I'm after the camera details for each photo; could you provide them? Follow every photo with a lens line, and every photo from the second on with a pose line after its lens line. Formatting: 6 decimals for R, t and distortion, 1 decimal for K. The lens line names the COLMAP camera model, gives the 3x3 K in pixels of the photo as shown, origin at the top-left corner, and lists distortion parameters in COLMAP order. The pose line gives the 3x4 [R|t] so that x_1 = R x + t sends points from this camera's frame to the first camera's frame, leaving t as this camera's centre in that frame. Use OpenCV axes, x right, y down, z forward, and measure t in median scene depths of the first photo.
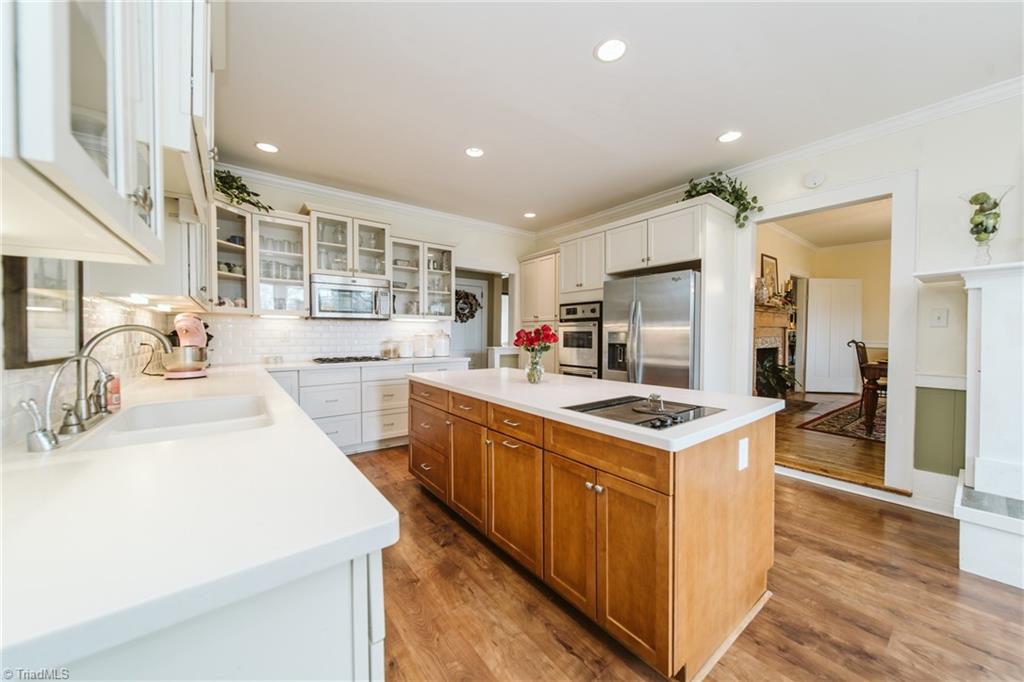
lens RADIAL K [[363.6, 0, 512.7], [0, 363.6, 342.8], [0, 0, 1]] dist [-0.001711, -0.000350]
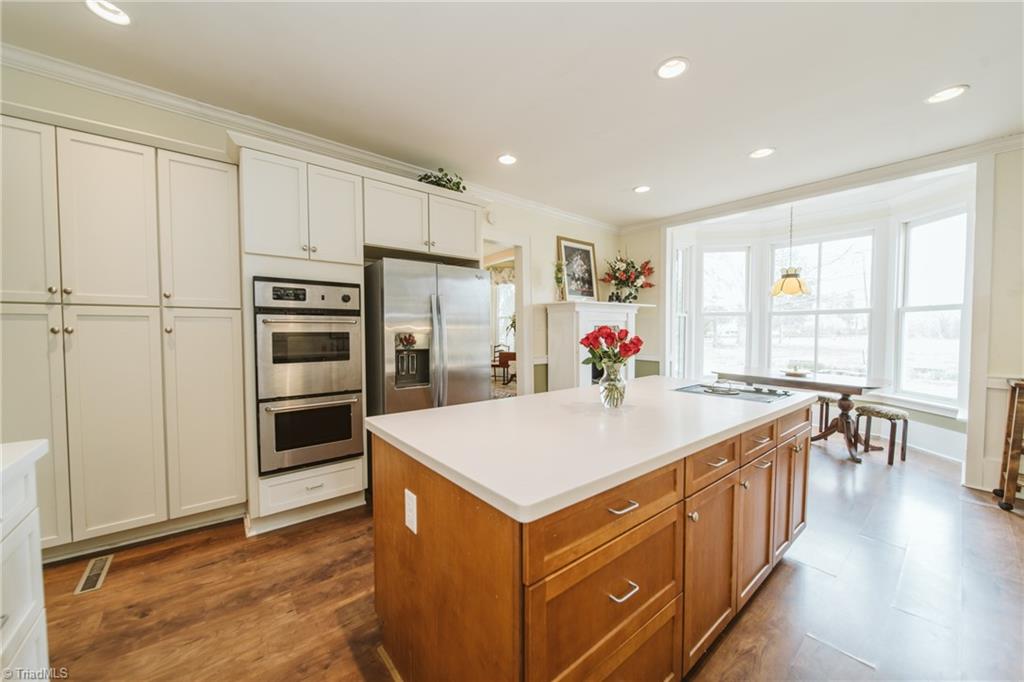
lens RADIAL K [[363.6, 0, 512.7], [0, 363.6, 342.8], [0, 0, 1]] dist [-0.001711, -0.000350]
pose [[-0.019079, -0.031975, 0.999307, -0.485116], [0.025693, 0.999143, 0.032460, -0.033159], [-0.999488, 0.026295, -0.018241, 0.906191]]
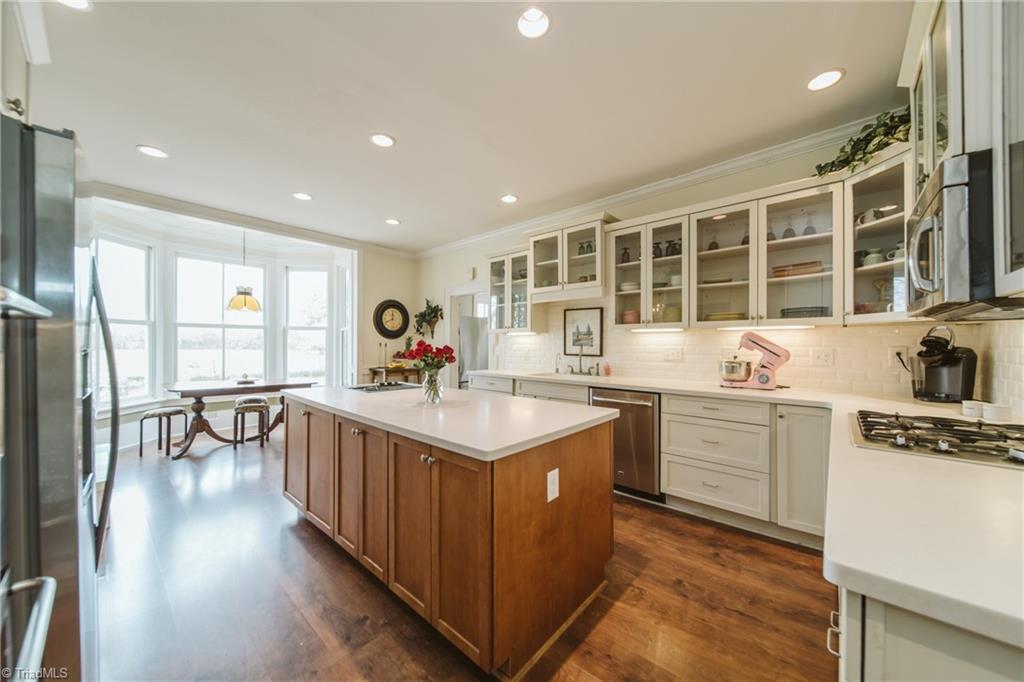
lens RADIAL K [[363.6, 0, 512.7], [0, 363.6, 342.8], [0, 0, 1]] dist [-0.001711, -0.000350]
pose [[-0.981880, -0.003846, -0.189464, 0.029740], [-0.008310, 0.999706, 0.022775, -0.049520], [0.189321, 0.023936, -0.981623, 1.469043]]
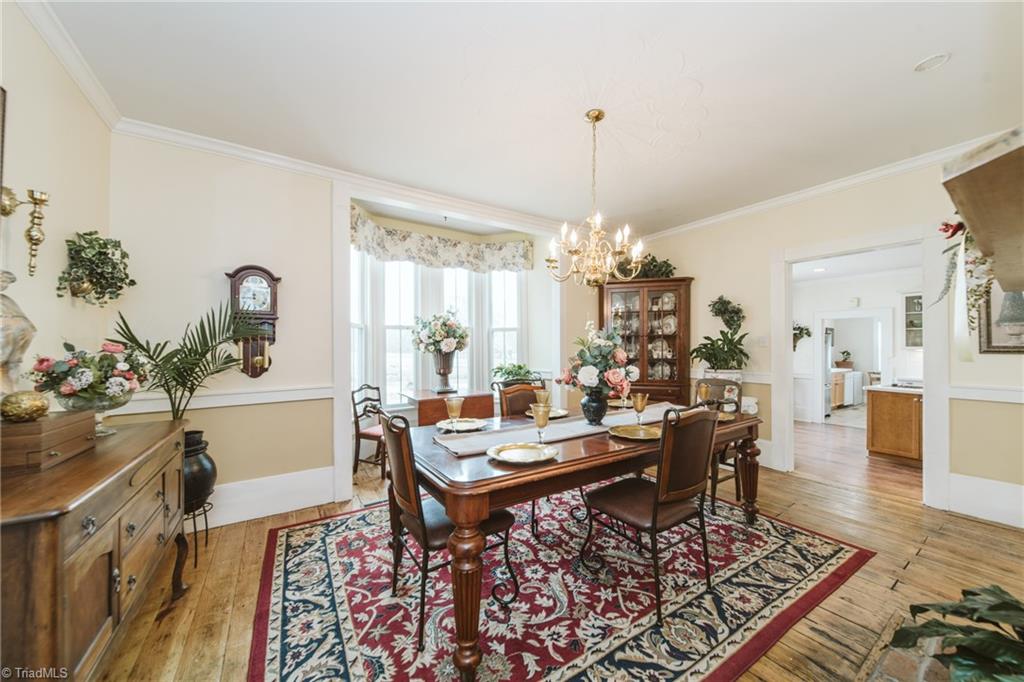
lens RADIAL K [[363.6, 0, 512.7], [0, 363.6, 342.8], [0, 0, 1]] dist [-0.001711, -0.000350]
pose [[-0.997356, -0.006177, 0.072405, 1.671063], [-0.005285, 0.999908, 0.012502, -0.099094], [-0.072475, 0.012087, -0.997297, 2.055363]]
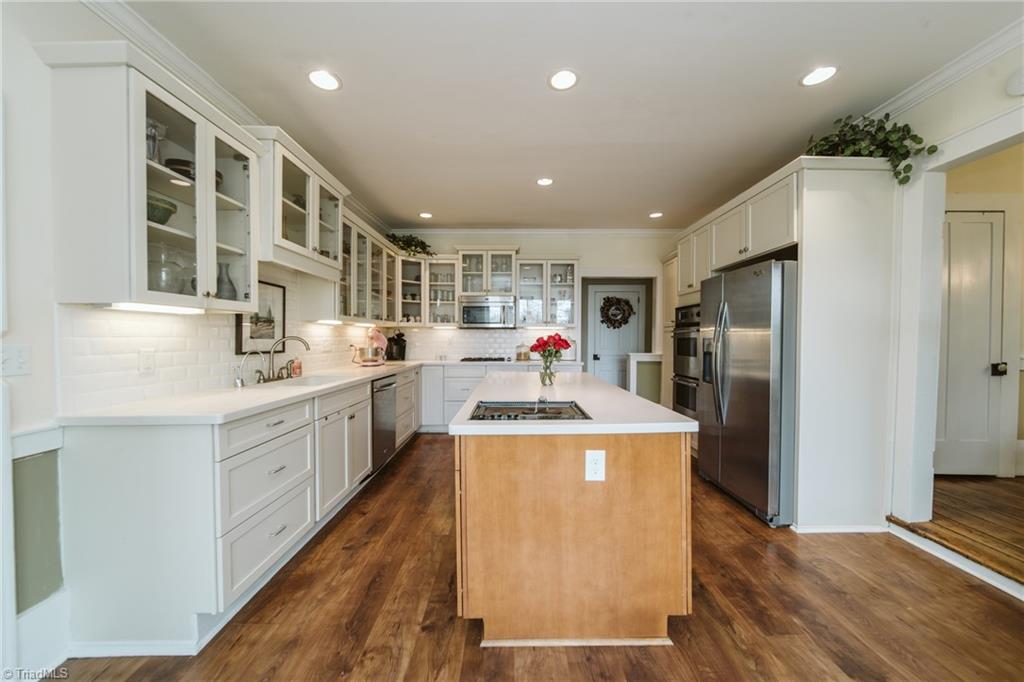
lens RADIAL K [[363.6, 0, 512.7], [0, 363.6, 342.8], [0, 0, 1]] dist [-0.001711, -0.000350]
pose [[0.792817, 0.008299, -0.609403, 0.490290], [-0.015788, 0.999851, -0.006924, -0.007346], [0.609255, 0.015110, 0.792830, 0.036970]]
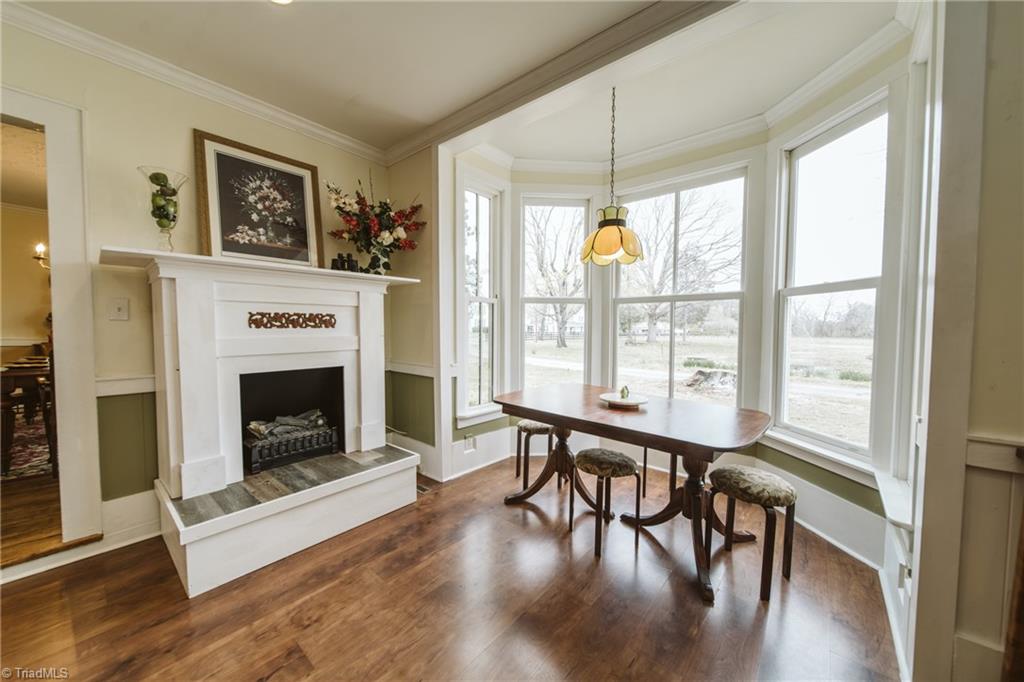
lens RADIAL K [[366.6, 0, 515.1], [0, 366.6, 343.0], [0, 0, 1]] dist [-0.003173, -0.000536]
pose [[-0.214137, -0.039779, 0.975993, 0.132653], [0.018327, 0.998831, 0.044731, -0.009622], [-0.976632, 0.027465, -0.213158, 0.231638]]
